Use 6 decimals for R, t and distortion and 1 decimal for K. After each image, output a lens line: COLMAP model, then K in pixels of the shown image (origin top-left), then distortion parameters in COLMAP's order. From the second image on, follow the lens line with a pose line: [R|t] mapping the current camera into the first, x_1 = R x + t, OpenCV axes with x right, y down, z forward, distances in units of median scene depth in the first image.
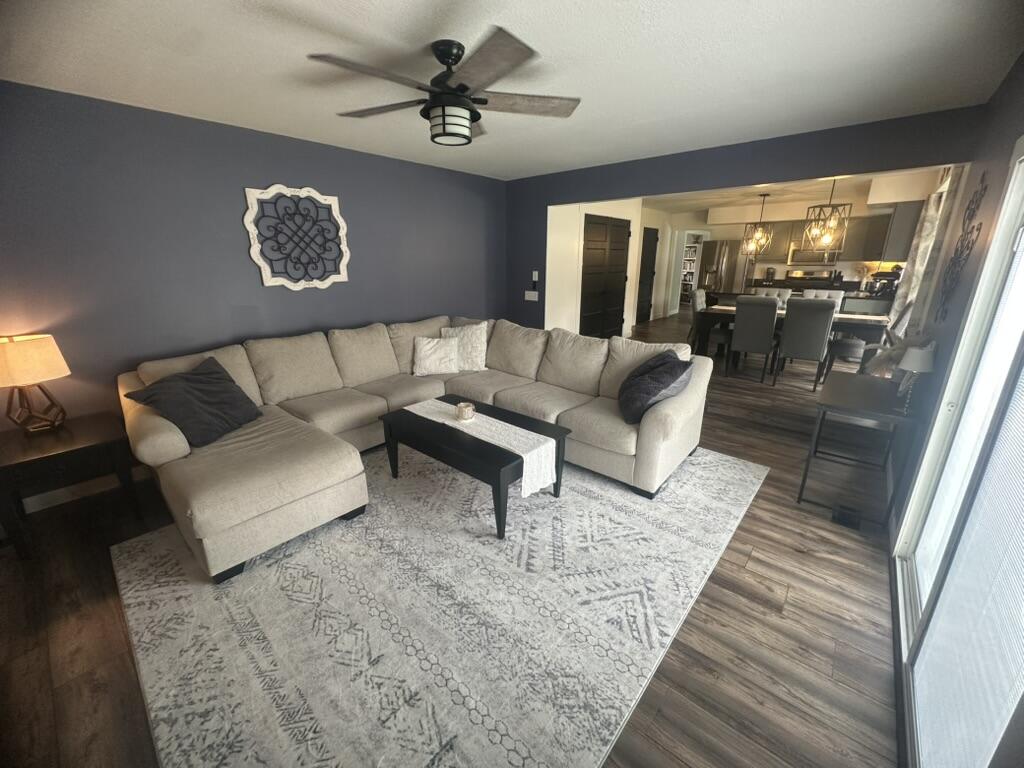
lens RADIAL K [[408.1, 0, 521.0], [0, 408.1, 381.2], [0, 0, 1]] dist [-0.001624, 0.000136]
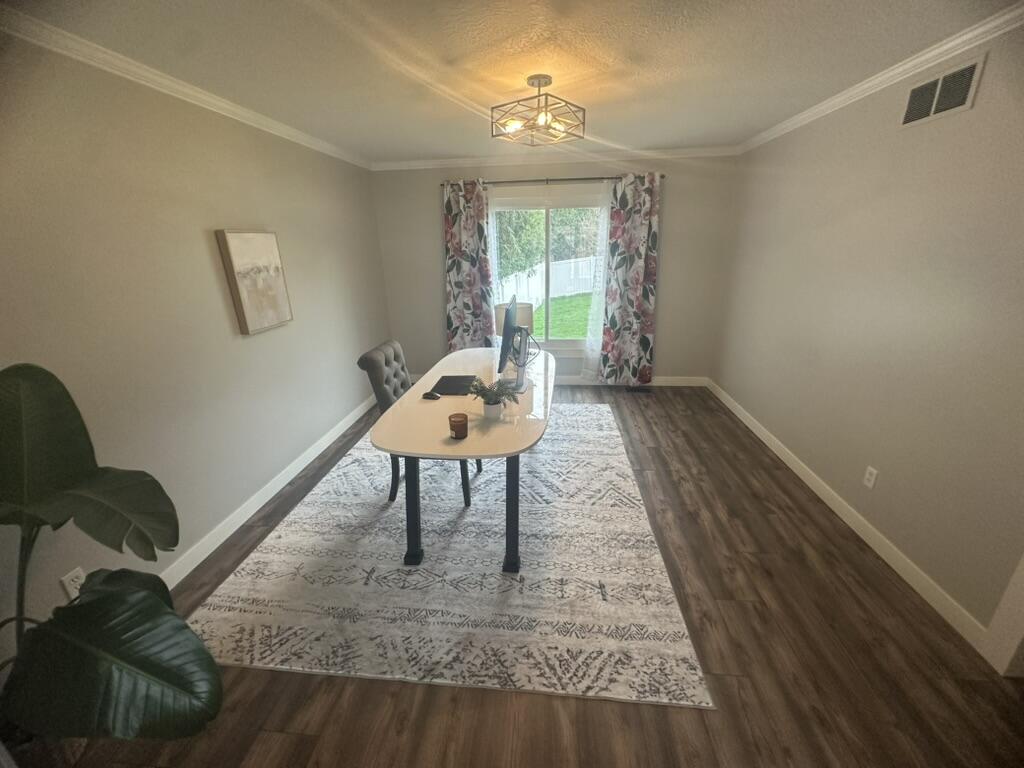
lens RADIAL K [[408.1, 0, 511.9], [0, 408.1, 382.1], [0, 0, 1]] dist [-0.001624, 0.000136]
pose [[0.824110, -0.200298, 0.529834, -0.871836], [0.178066, 0.979580, 0.093354, -0.148224], [-0.537713, 0.017411, 0.842948, -0.217074]]
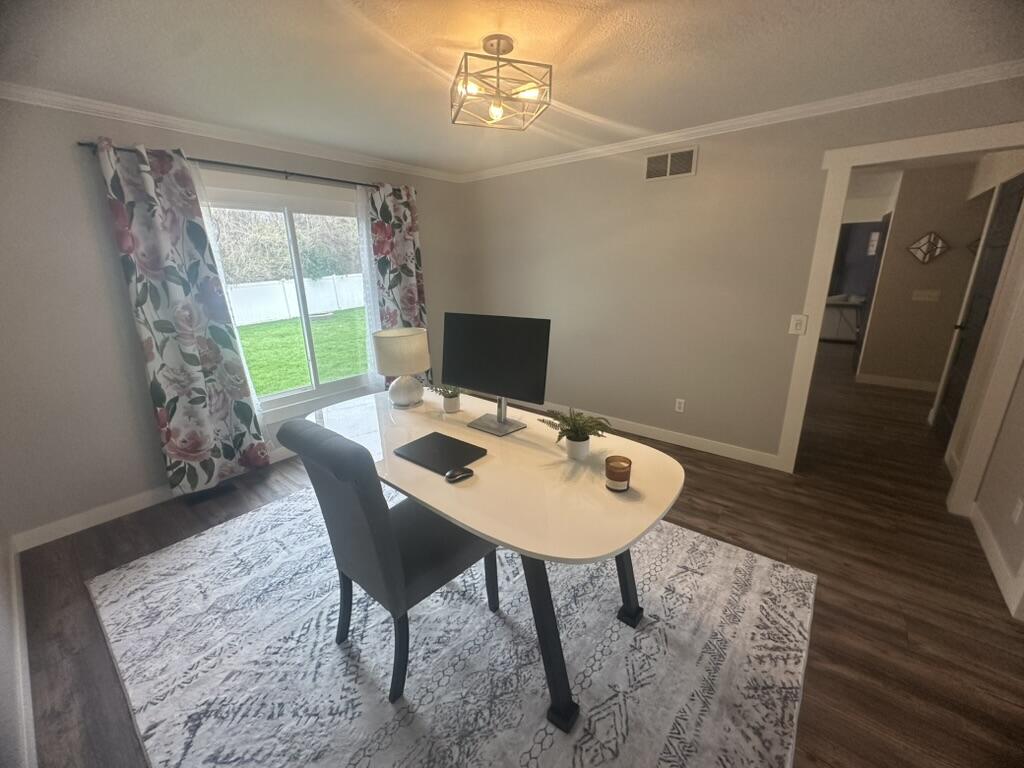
lens RADIAL K [[408.1, 0, 507.9], [0, 408.1, 383.5], [0, 0, 1]] dist [-0.001624, 0.000136]
pose [[-0.020194, -0.277537, 0.960503, -1.177545], [0.297269, 0.915584, 0.270808, -0.424996], [-0.954580, 0.290997, 0.064014, 0.970559]]
